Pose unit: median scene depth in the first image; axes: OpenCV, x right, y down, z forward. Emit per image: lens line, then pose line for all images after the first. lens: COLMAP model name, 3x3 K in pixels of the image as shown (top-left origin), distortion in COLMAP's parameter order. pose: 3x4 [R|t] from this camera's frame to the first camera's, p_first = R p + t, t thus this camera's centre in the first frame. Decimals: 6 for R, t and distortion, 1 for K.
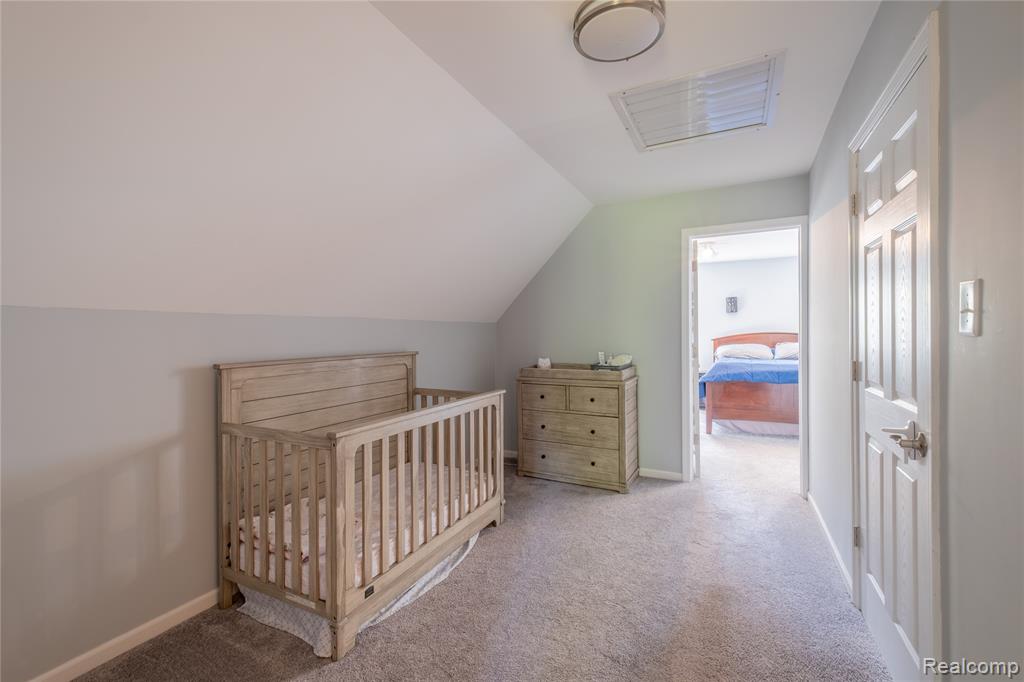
lens RADIAL K [[436.4, 0, 512.0], [0, 436.4, 327.6], [0, 0, 1]] dist [0.000547, 0.000030]
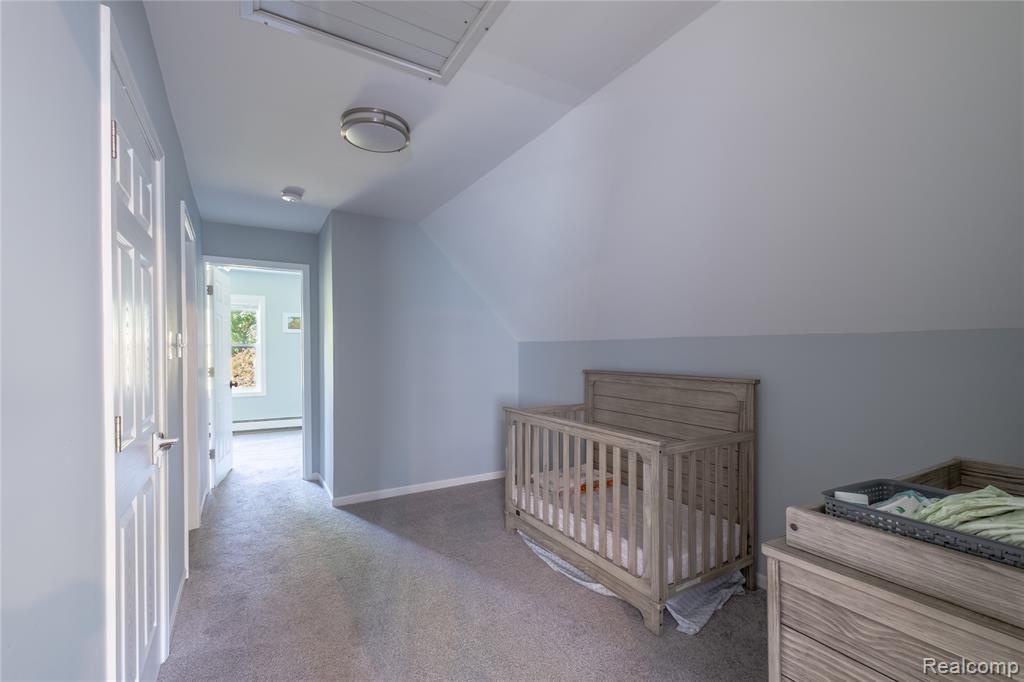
lens RADIAL K [[441.4, 0, 516.3], [0, 441.4, 347.4], [0, 0, 1]] dist [0.000808, 0.000084]
pose [[-0.525510, 0.005208, -0.850771, 0.787421], [0.013788, 0.999902, -0.002396, -0.003557], [0.850676, -0.012989, -0.525531, 1.375939]]
